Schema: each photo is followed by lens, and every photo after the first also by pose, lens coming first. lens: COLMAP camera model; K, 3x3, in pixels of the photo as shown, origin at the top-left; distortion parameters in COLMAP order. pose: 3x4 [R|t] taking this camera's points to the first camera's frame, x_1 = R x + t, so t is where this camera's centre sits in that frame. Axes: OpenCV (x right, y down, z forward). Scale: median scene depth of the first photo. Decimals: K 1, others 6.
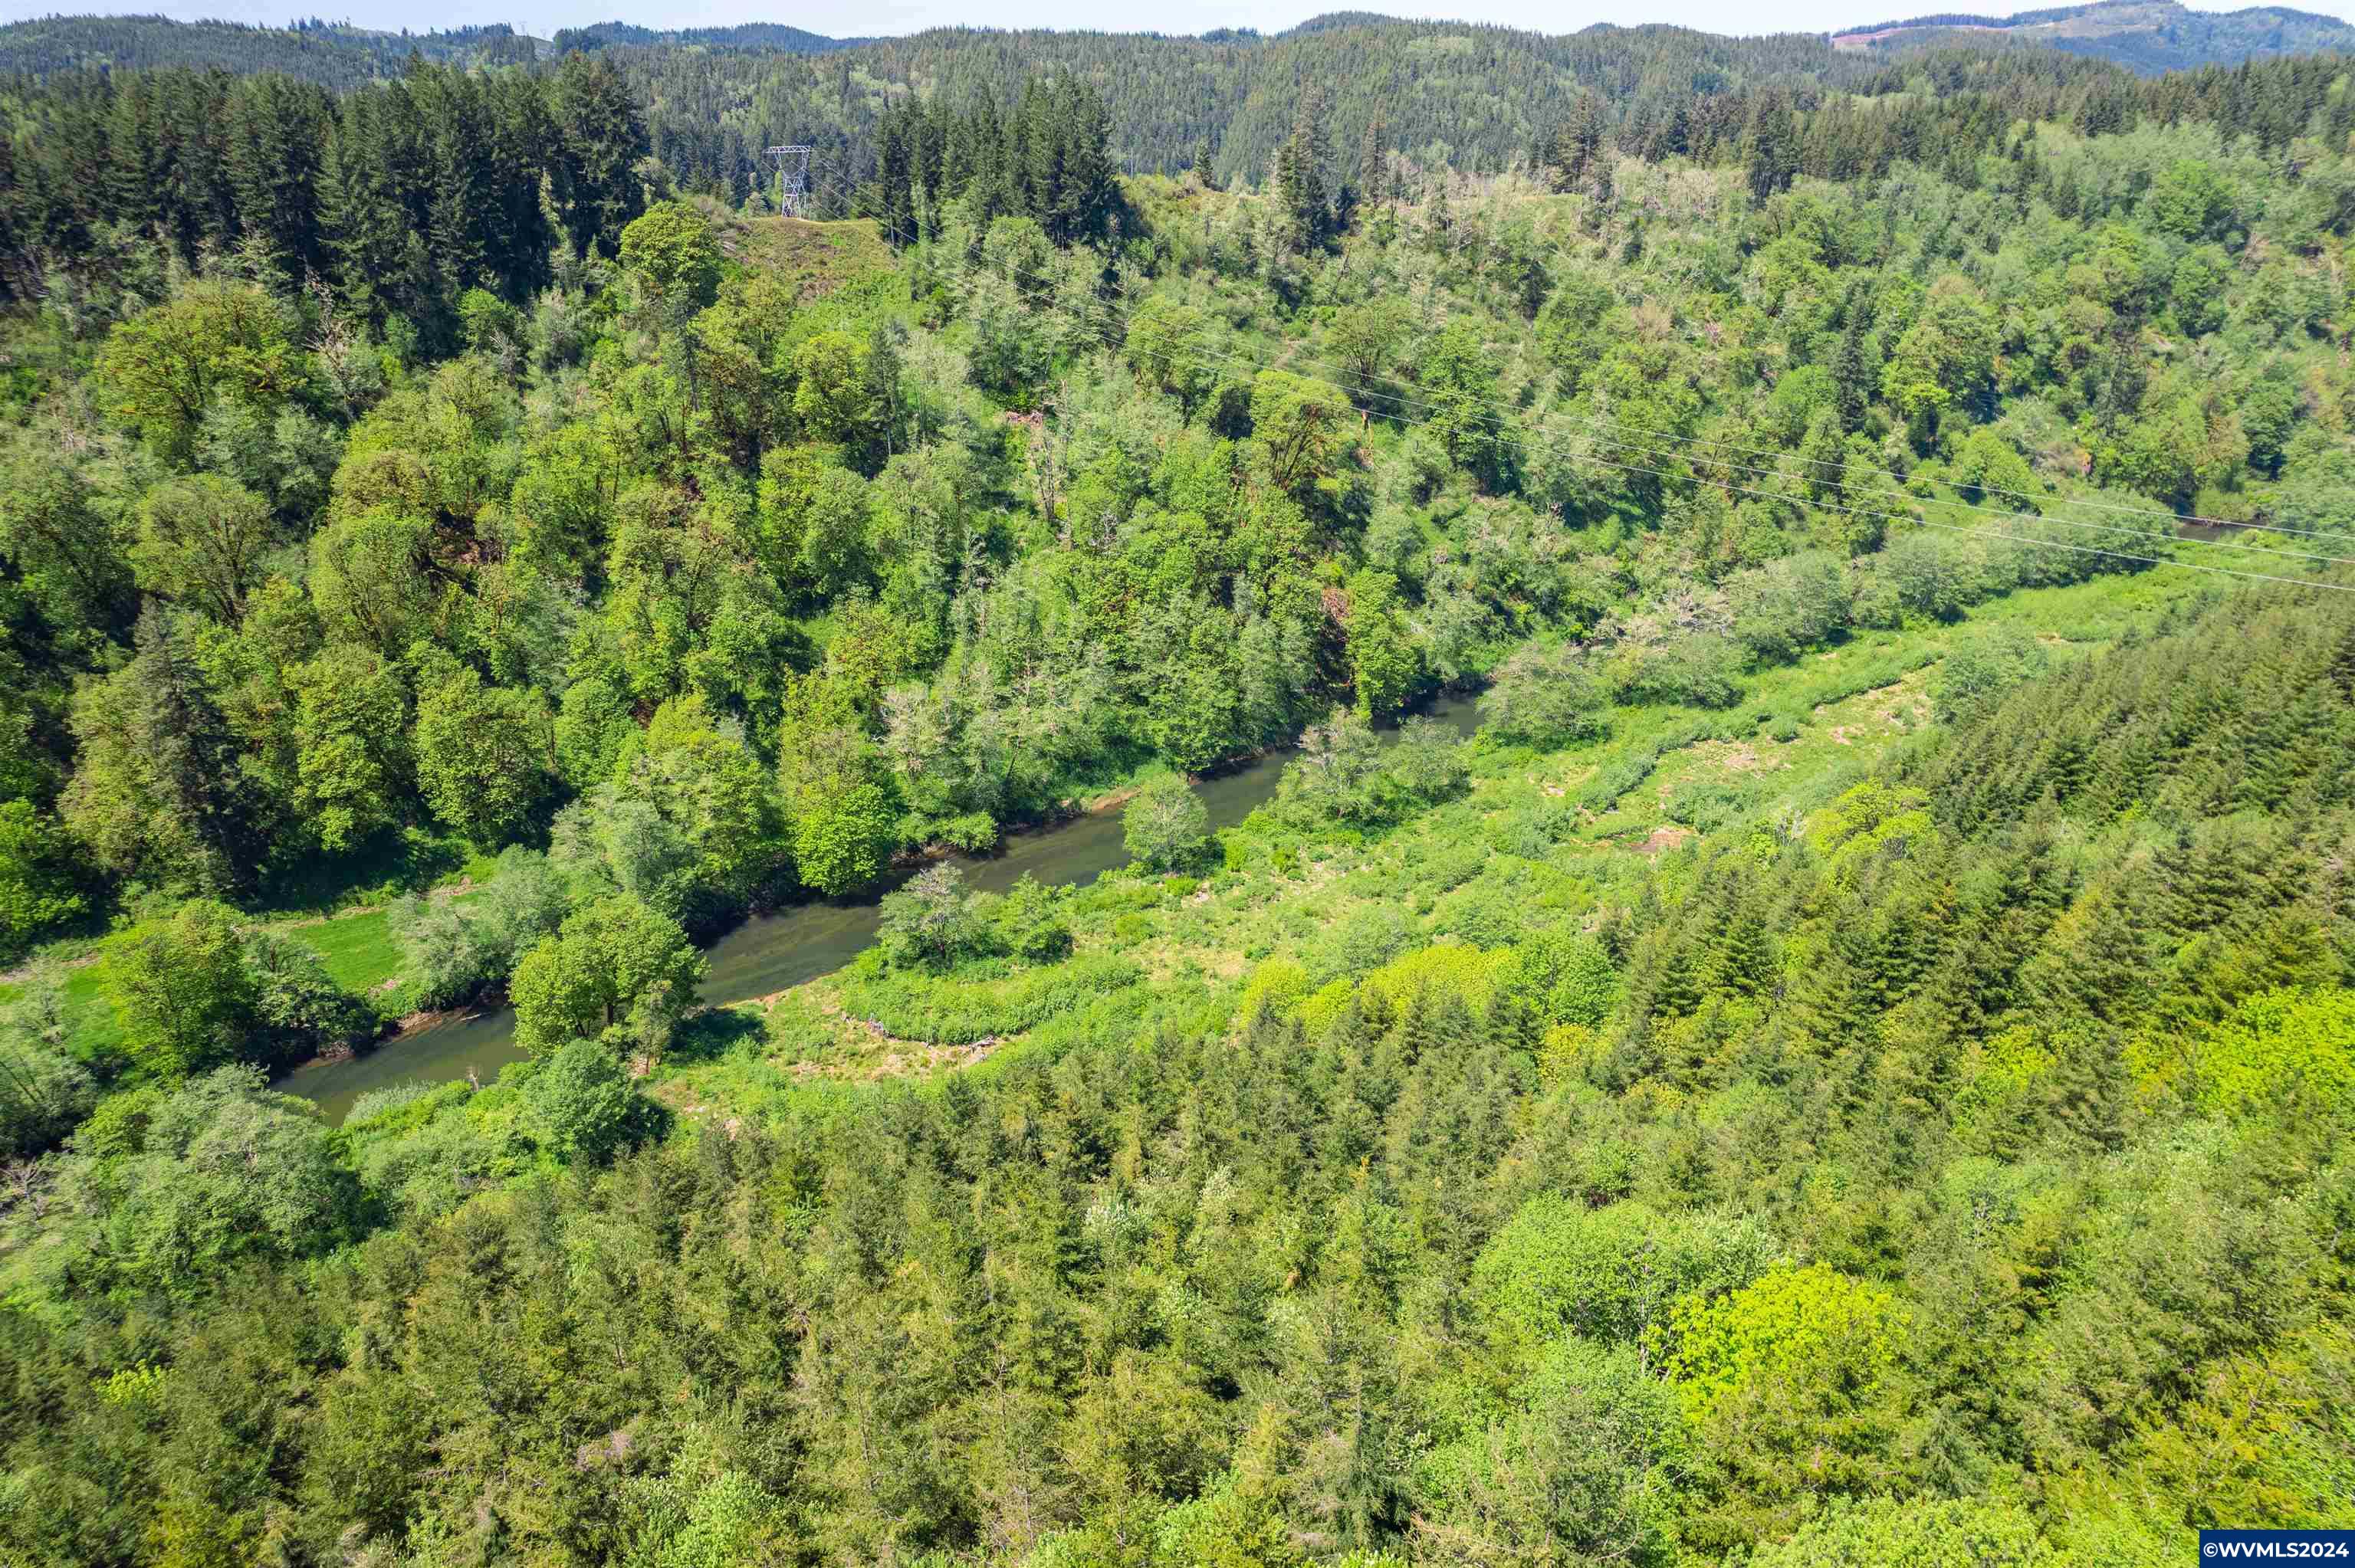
lens RADIAL K [[1491.0, 0, 1186.7], [0, 1491.0, 818.5], [0, 0, 1]] dist [-0.074052, 0.044738]
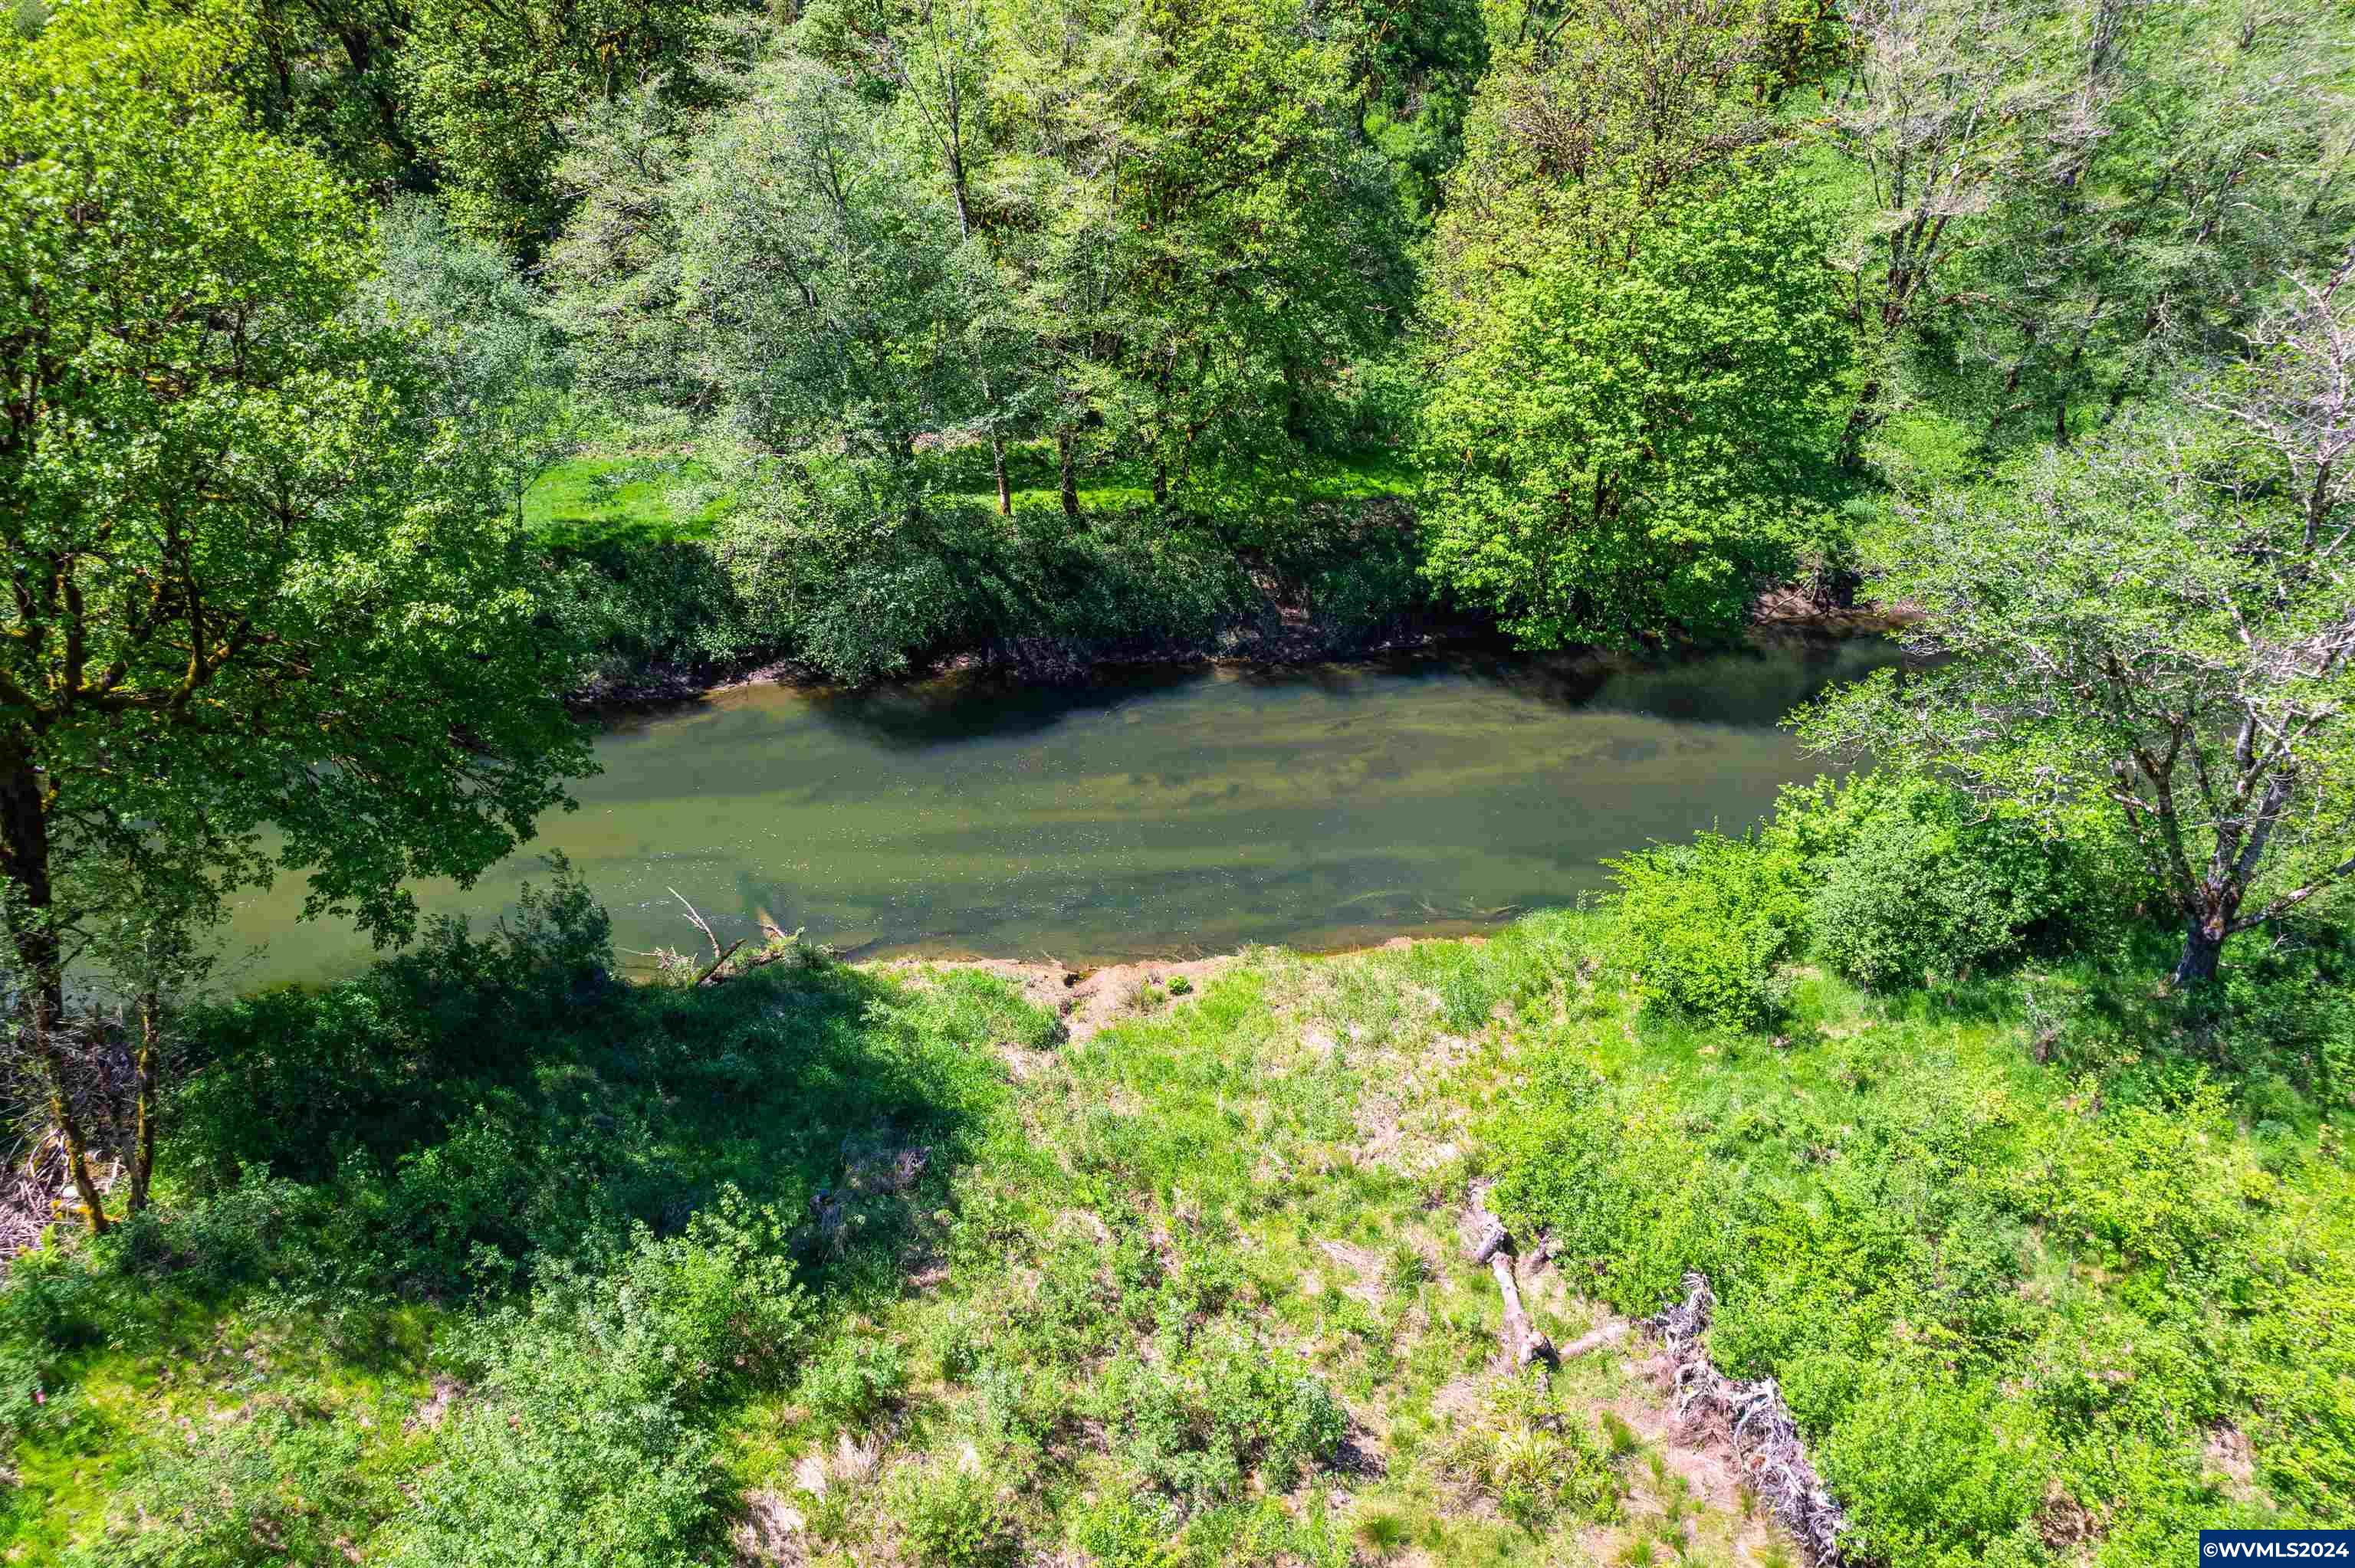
lens RADIAL K [[1491.0, 0, 1186.7], [0, 1491.0, 818.5], [0, 0, 1]] dist [-0.074052, 0.044738]
pose [[0.883765, 0.187354, -0.428787, -0.187251], [-0.196949, 0.980159, 0.022342, 0.090193], [0.424465, 0.064704, 0.903129, 0.792734]]
